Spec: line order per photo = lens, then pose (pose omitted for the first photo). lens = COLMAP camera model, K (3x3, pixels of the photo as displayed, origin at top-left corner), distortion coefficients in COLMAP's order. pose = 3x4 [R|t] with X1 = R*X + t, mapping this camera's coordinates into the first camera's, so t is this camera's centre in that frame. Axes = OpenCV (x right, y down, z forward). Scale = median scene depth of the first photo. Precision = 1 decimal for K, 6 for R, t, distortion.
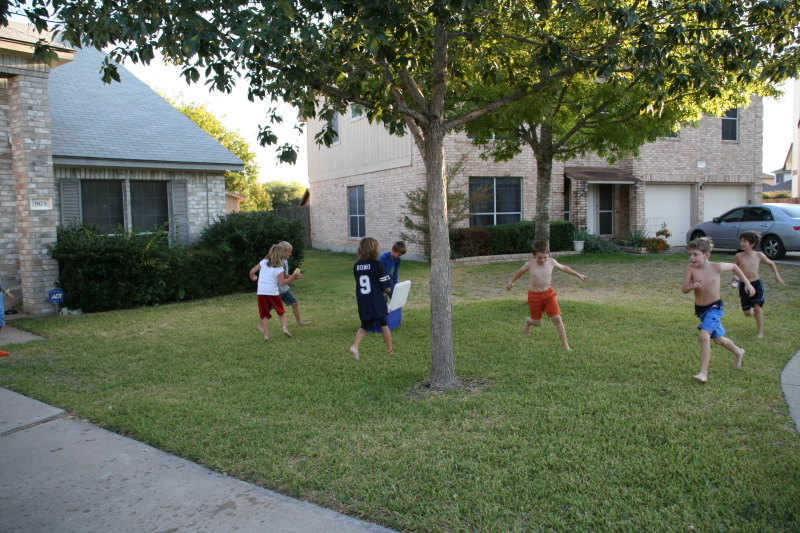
lens RADIAL K [[673.2, 0, 397.7], [0, 673.2, 264.0], [0, 0, 1]] dist [-0.162696, 0.179932]
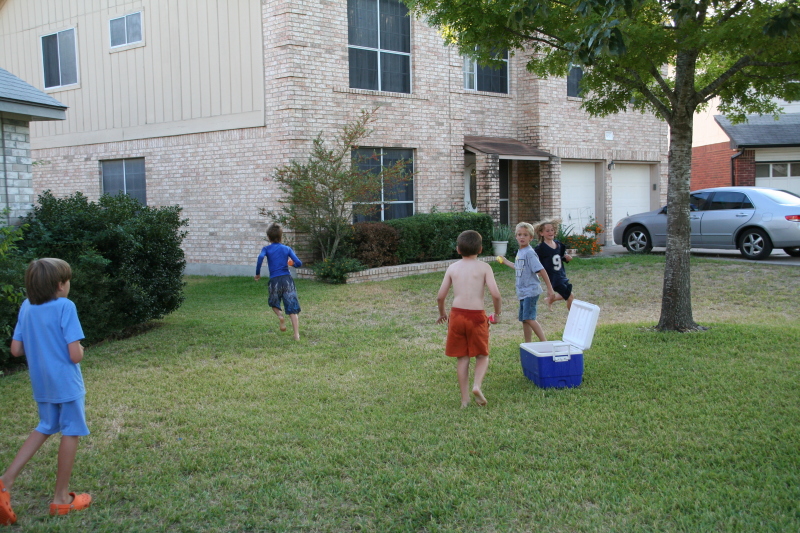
lens RADIAL K [[963.4, 0, 397.8], [0, 963.4, 268.0], [0, 0, 1]] dist [-0.013442, 0.364668]
pose [[0.913756, -0.027174, 0.405353, -0.322262], [0.033972, 0.999377, -0.009586, -0.000807], [-0.404839, 0.022531, 0.914110, 0.168759]]
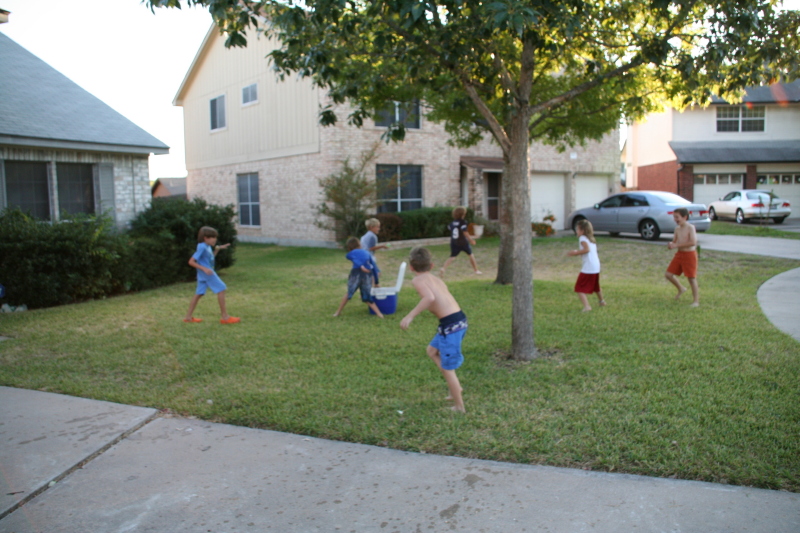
lens RADIAL K [[667.1, 0, 397.6], [0, 667.1, 263.7], [0, 0, 1]] dist [-0.161789, 0.165261]
pose [[0.967183, -0.023318, 0.253008, -0.164152], [0.019489, 0.999655, 0.017627, 0.005448], [-0.253331, -0.012117, 0.967304, 0.016964]]
